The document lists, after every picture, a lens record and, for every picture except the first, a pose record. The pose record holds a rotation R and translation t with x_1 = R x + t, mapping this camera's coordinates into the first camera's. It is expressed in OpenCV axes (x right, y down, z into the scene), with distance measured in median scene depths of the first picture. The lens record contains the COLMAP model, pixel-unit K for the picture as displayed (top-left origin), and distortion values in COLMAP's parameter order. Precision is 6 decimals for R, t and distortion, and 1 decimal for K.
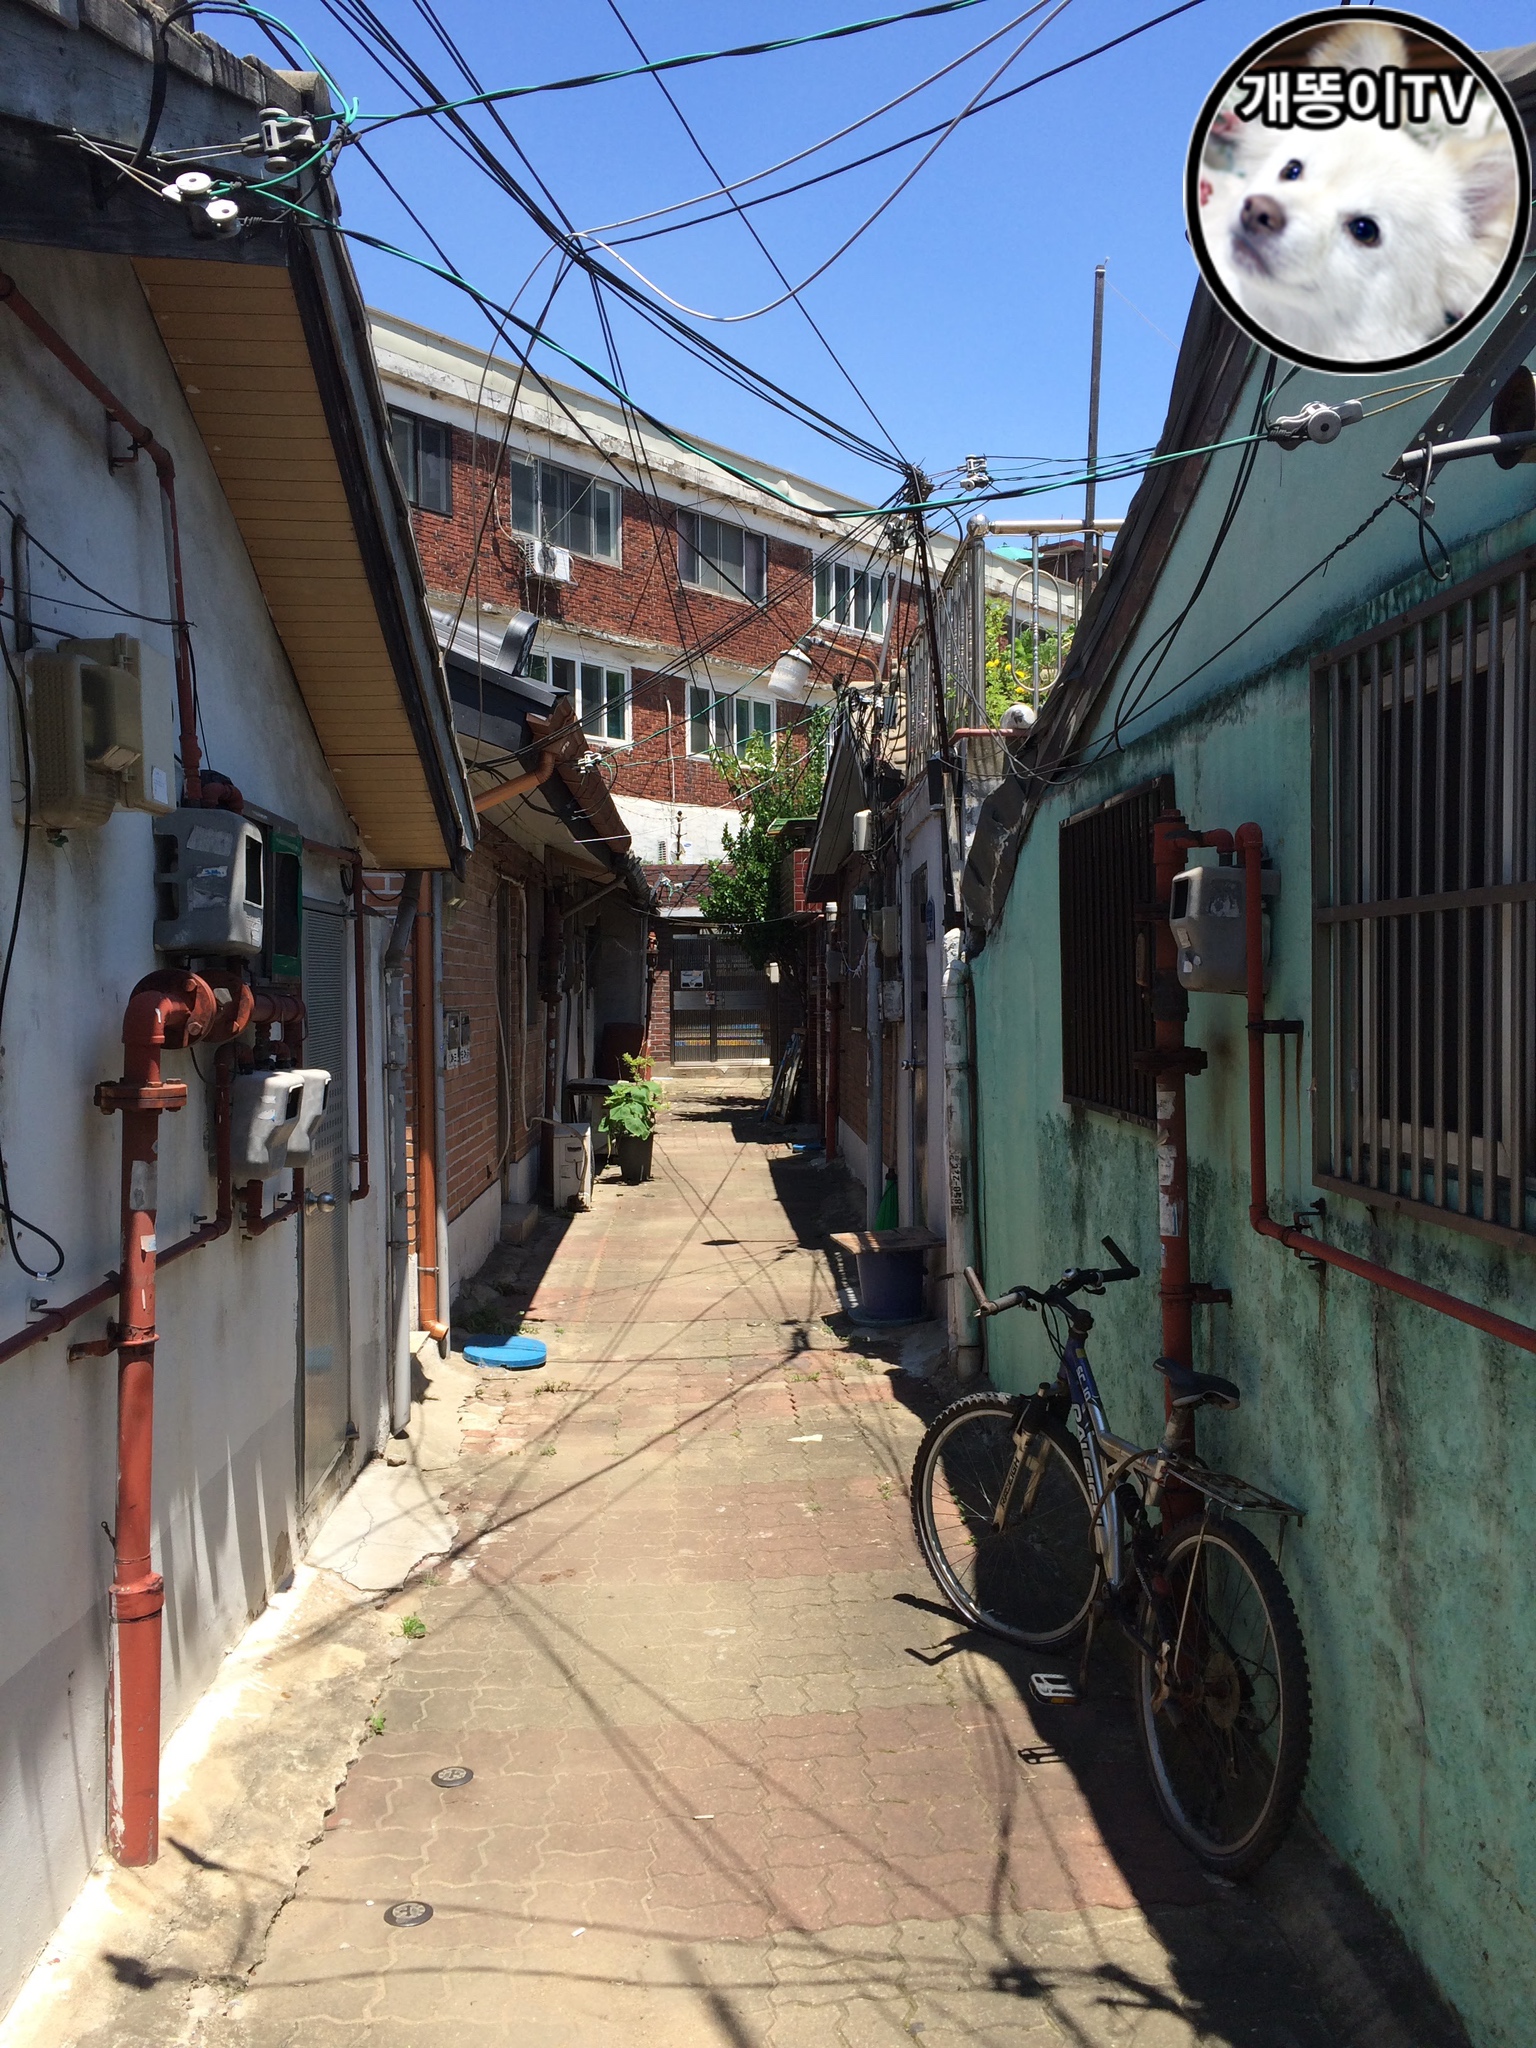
lens RADIAL K [[1711.0, 0, 851.6], [0, 1711.0, 1018.6], [0, 0, 1]] dist [-0.067169, -0.000619]
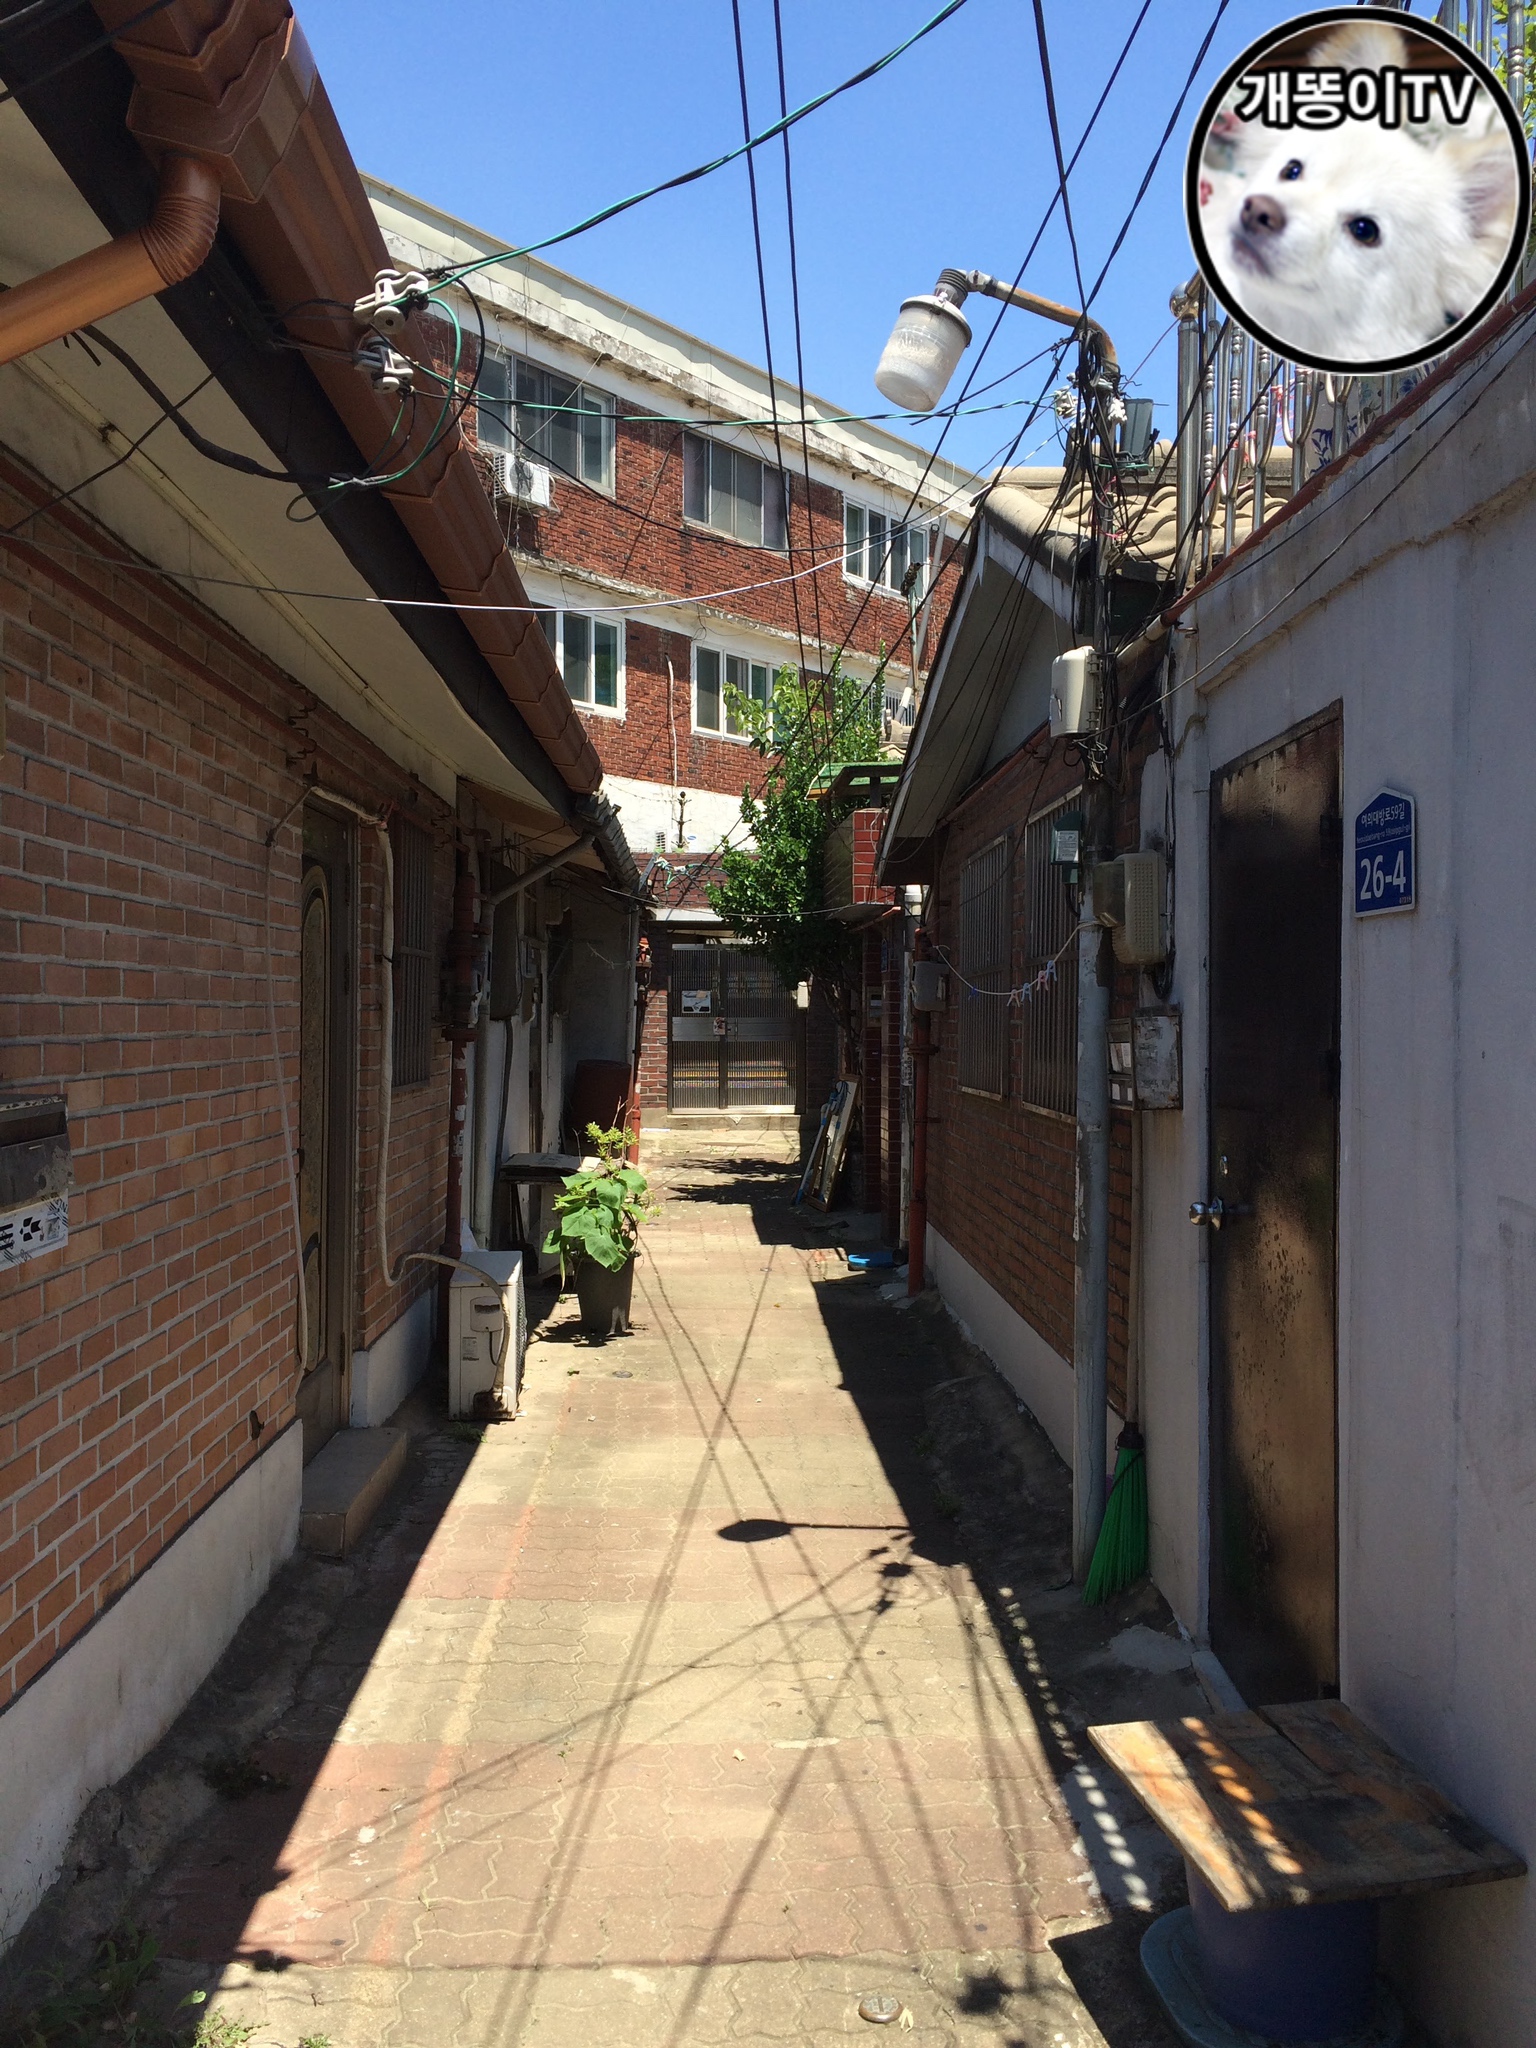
lens RADIAL K [[1711.0, 0, 765.8], [0, 1711.0, 1019.5], [0, 0, 1]] dist [-0.067169, -0.000619]
pose [[0.998669, 0.009970, -0.050609, -0.024278], [-0.010578, 0.999875, -0.011769, -0.006538], [0.050485, 0.012289, 0.998649, 0.244409]]
